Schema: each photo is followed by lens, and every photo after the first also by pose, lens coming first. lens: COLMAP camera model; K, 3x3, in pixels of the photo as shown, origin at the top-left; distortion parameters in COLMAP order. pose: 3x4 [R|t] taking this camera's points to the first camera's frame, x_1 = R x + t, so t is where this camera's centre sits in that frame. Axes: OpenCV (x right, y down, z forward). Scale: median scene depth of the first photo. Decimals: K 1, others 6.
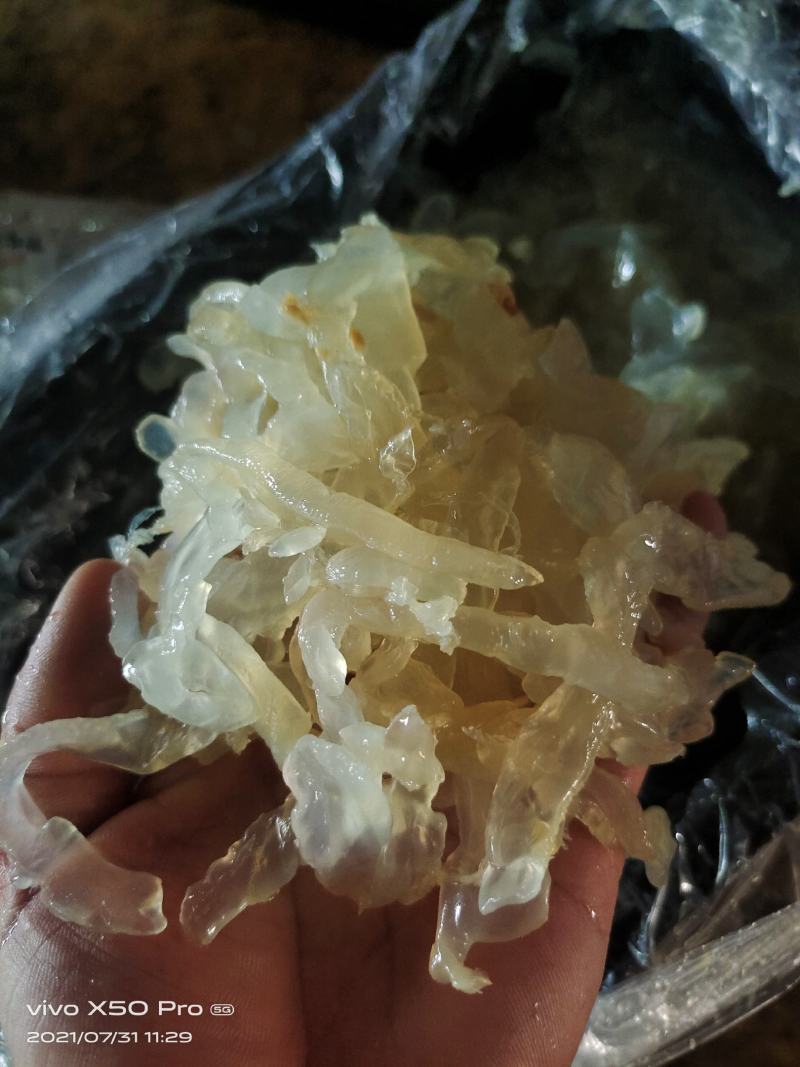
lens RADIAL K [[813.4, 0, 404.9], [0, 813.4, 512.0], [0, 0, 1]] dist [0.006768, -0.065134]
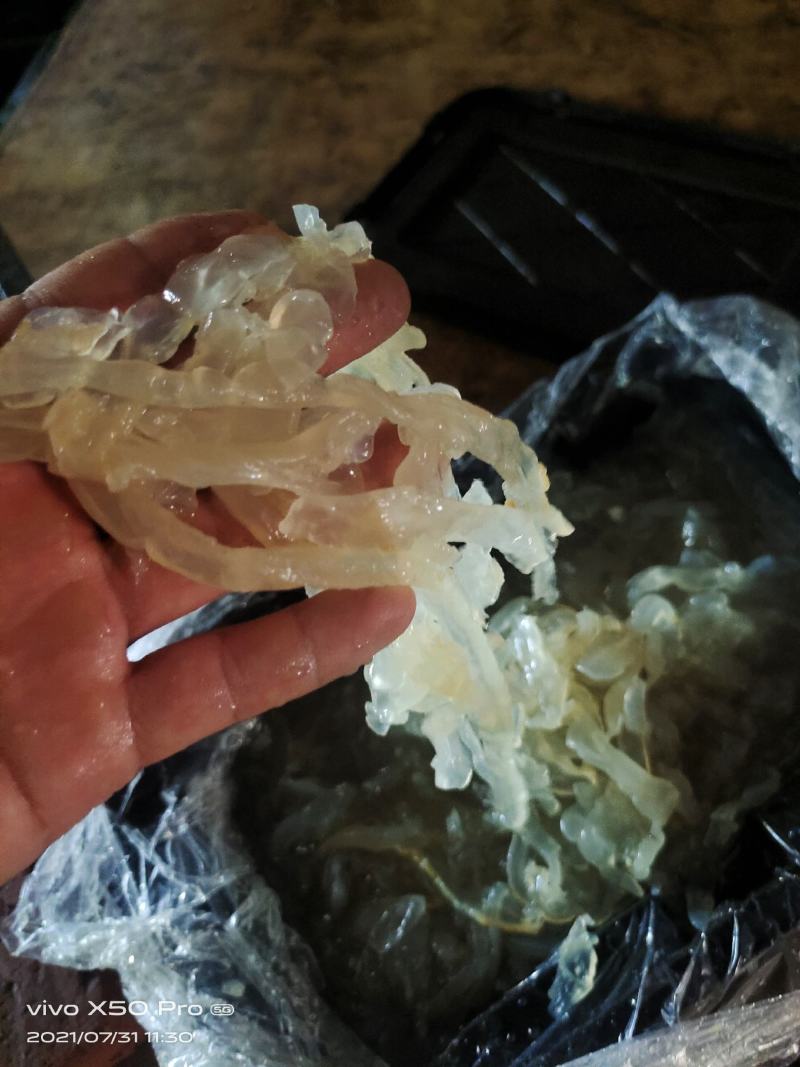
lens RADIAL K [[813.4, 0, 404.9], [0, 813.4, 512.0], [0, 0, 1]] dist [0.006768, -0.065134]
pose [[0.987891, 0.099521, -0.119027, -0.061859], [-0.127319, 0.958429, -0.255350, 0.100391], [0.088666, 0.267412, 0.959494, -0.466939]]
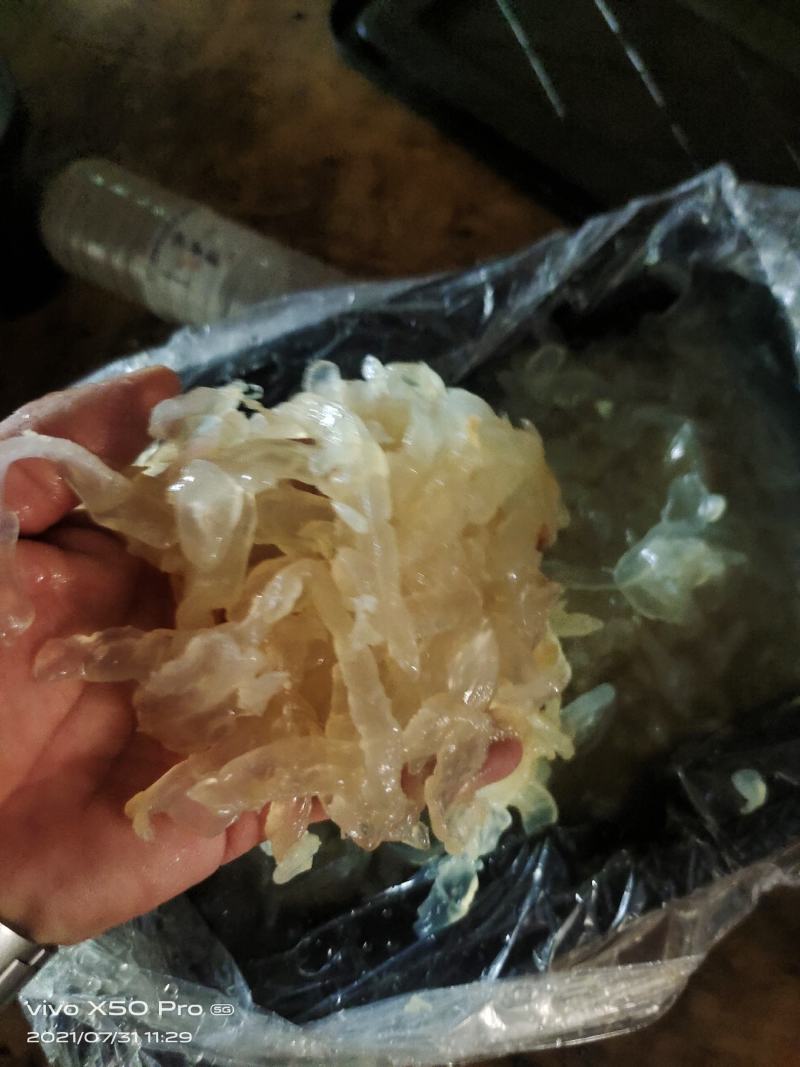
lens RADIAL K [[797.2, 0, 401.9], [0, 797.2, 519.6], [0, 0, 1]] dist [0.003615, -0.053555]
pose [[0.942730, 0.331583, 0.036247, -0.155986], [-0.328186, 0.941478, -0.076897, 0.042470], [-0.059624, 0.060598, 0.996380, -0.229794]]
